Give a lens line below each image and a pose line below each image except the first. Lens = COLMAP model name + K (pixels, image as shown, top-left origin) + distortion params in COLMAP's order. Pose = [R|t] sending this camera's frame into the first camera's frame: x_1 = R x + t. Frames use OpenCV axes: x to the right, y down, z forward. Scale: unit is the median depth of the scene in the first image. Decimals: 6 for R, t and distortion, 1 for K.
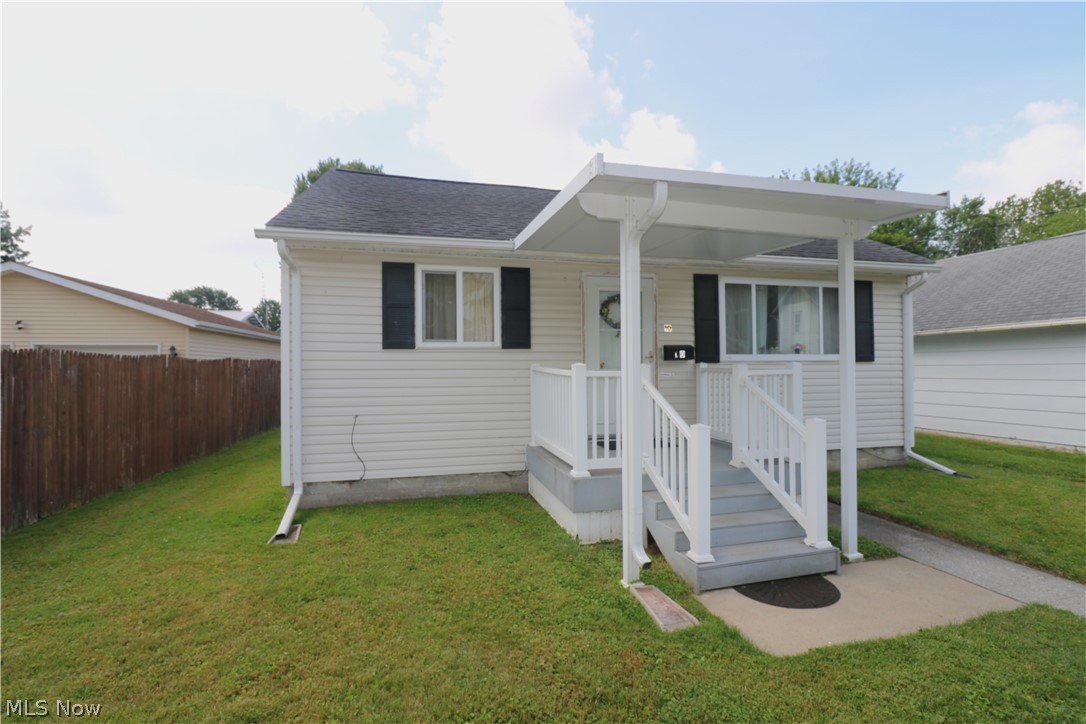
lens RADIAL K [[503.0, 0, 537.0], [0, 503.0, 358.1], [0, 0, 1]] dist [-0.007474, -0.006527]
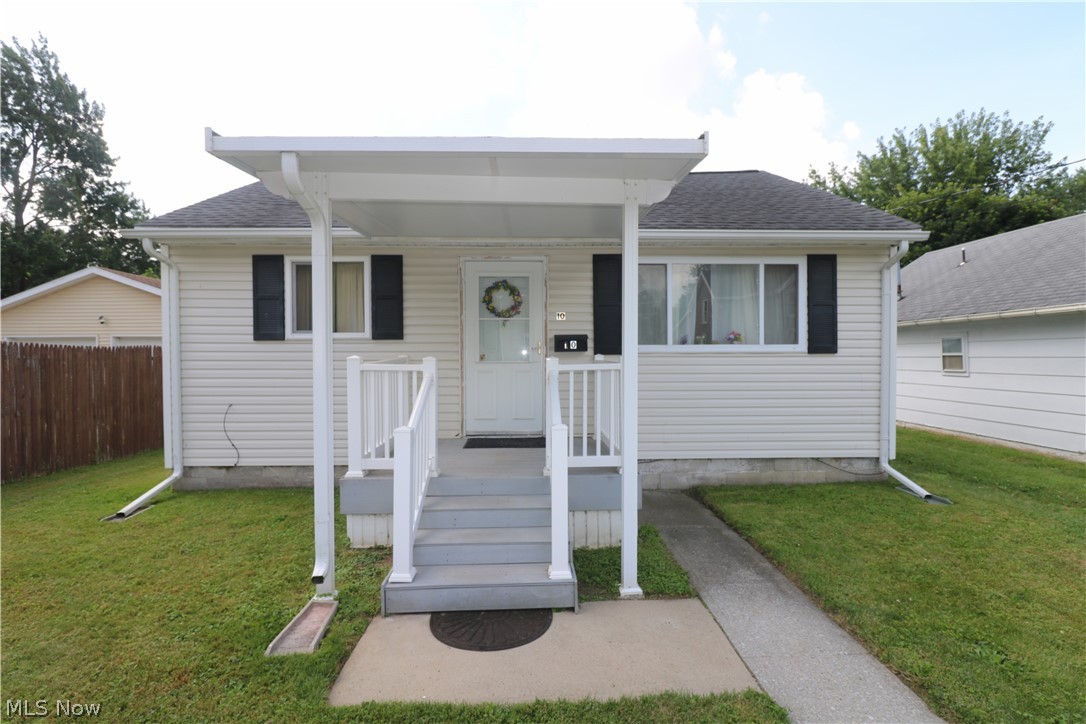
lens RADIAL K [[503.0, 0, 537.9], [0, 503.0, 361.2], [0, 0, 1]] dist [-0.007474, -0.006527]
pose [[0.976980, 0.005894, -0.213248, 0.426884], [0.000352, 0.999572, 0.029243, -0.004907], [0.213329, -0.028645, 0.976560, 0.110518]]
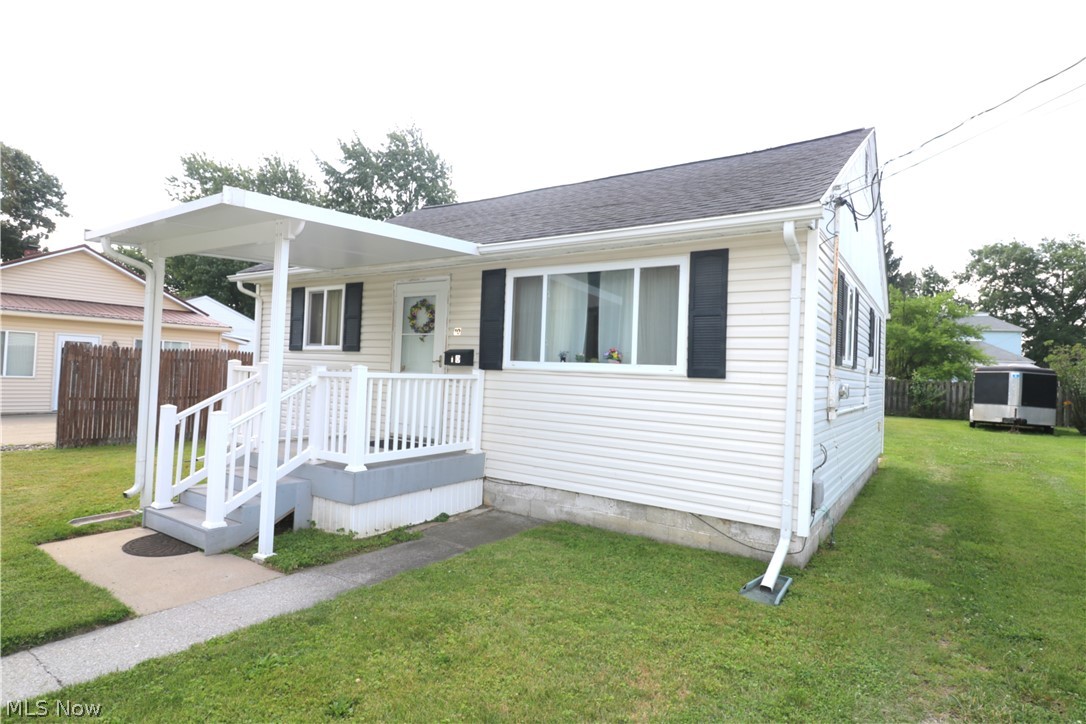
lens RADIAL K [[565.1, 0, 540.1], [0, 565.1, 359.4], [0, 0, 1]] dist [-0.008112, 0.000590]
pose [[0.667405, 0.018436, -0.744467, 1.193349], [-0.031644, 0.999493, -0.003617, -0.008260], [0.744022, 0.025972, 0.667650, 0.422475]]
